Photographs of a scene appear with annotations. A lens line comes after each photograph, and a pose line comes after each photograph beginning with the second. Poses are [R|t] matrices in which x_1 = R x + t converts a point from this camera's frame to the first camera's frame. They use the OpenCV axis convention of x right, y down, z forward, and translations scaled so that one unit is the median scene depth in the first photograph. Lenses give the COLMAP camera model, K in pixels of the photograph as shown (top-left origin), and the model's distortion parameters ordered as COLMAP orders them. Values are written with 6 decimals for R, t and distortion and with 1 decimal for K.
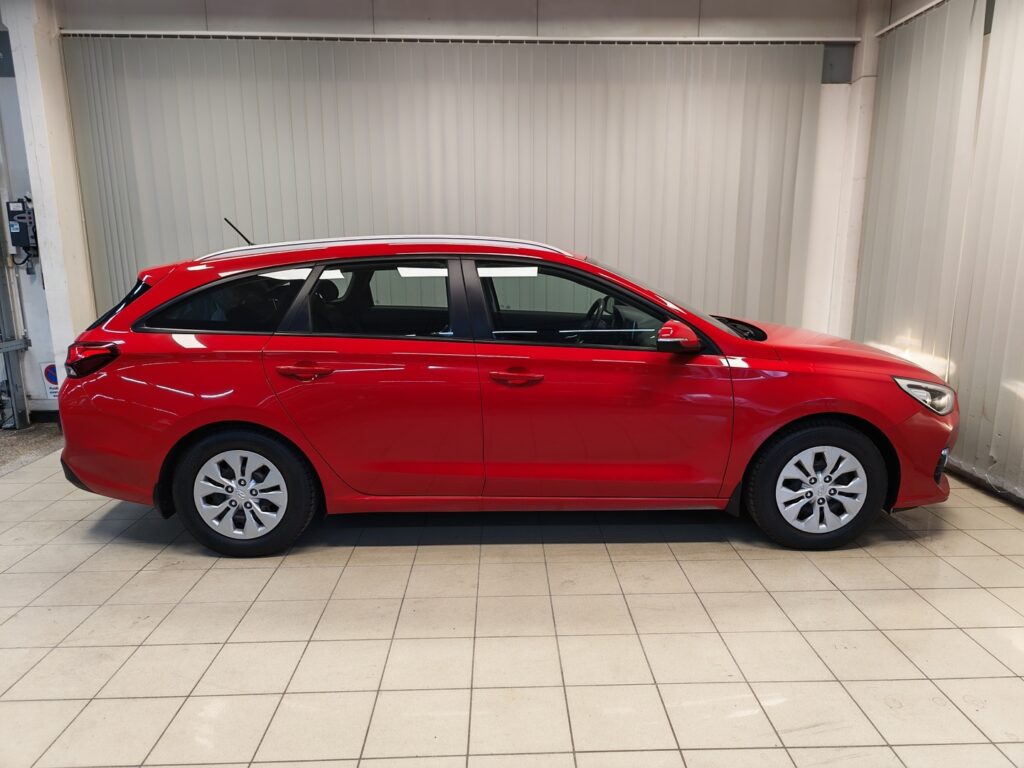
lens RADIAL K [[696.1, 0, 510.1], [0, 696.1, 386.9], [0, 0, 1]] dist [0.019588, -0.012614]
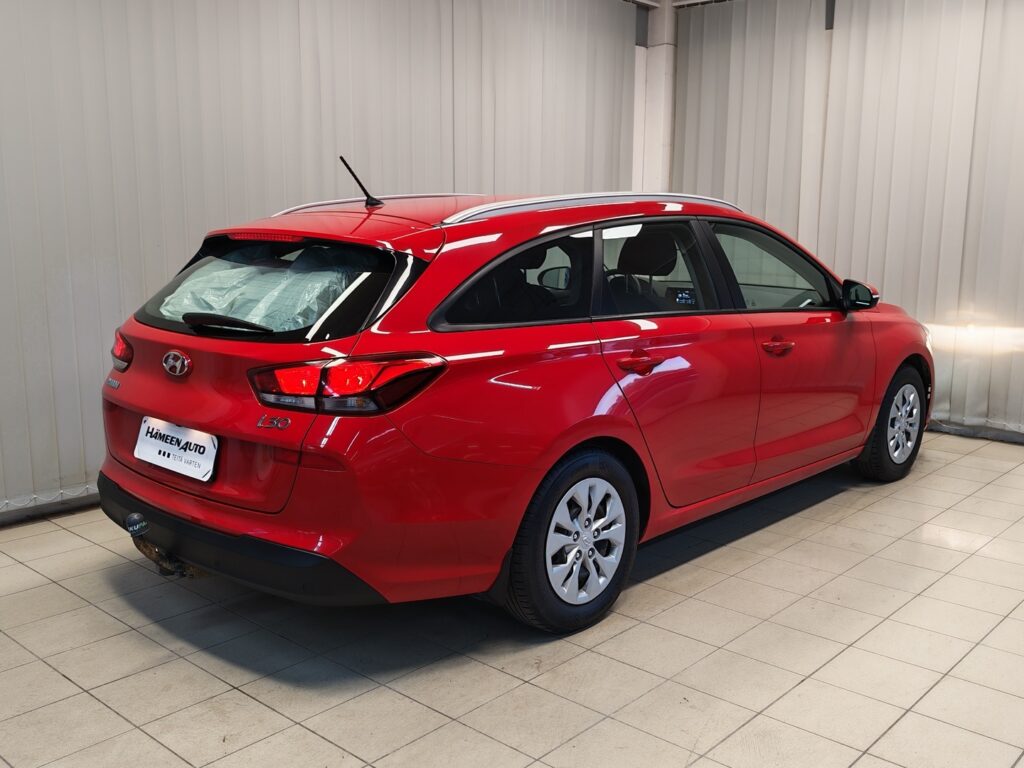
lens RADIAL K [[1001.0, 0, 517.6], [0, 1001.0, 383.6], [0, 0, 1]] dist [0.036755, 0.000000]
pose [[0.685092, -0.111311, 0.719902, -1.154974], [0.134016, 0.990647, 0.025637, -0.043878], [-0.716023, 0.078915, 0.693602, 0.308595]]
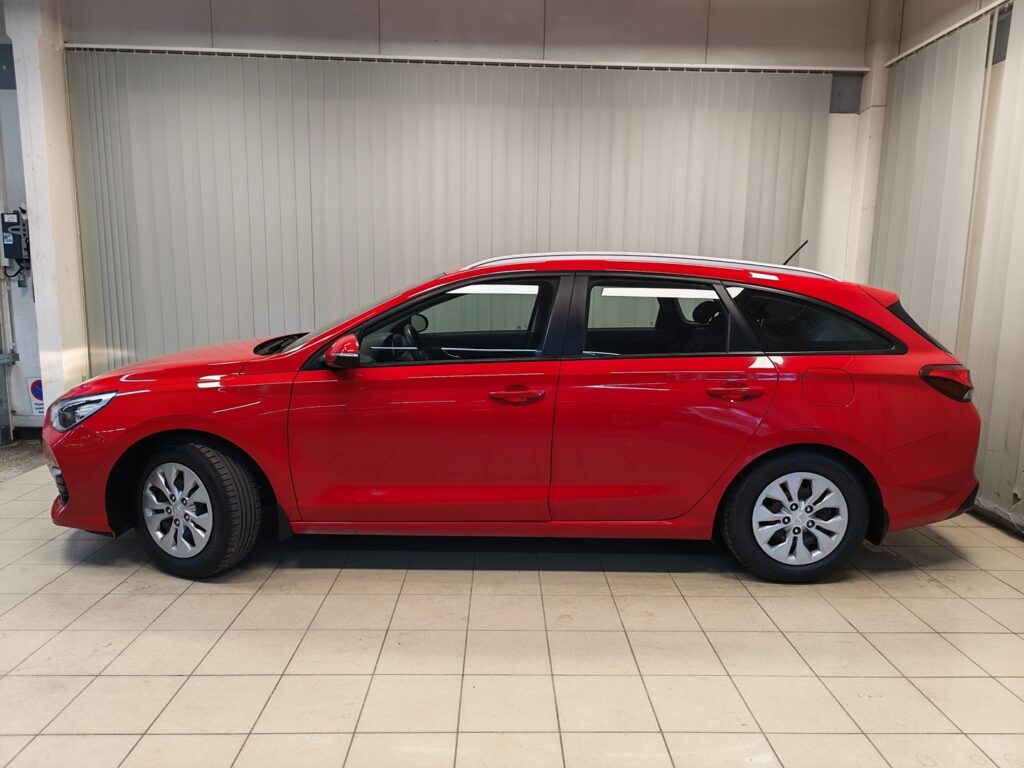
lens RADIAL K [[696.1, 0, 508.9], [0, 696.1, 385.3], [0, 0, 1]] dist [0.019588, -0.012614]
pose [[0.999730, 0.023220, 0.000264, -0.000144], [-0.023178, 0.998500, -0.049596, 0.018164], [-0.001415, 0.049576, 0.998769, 0.051236]]
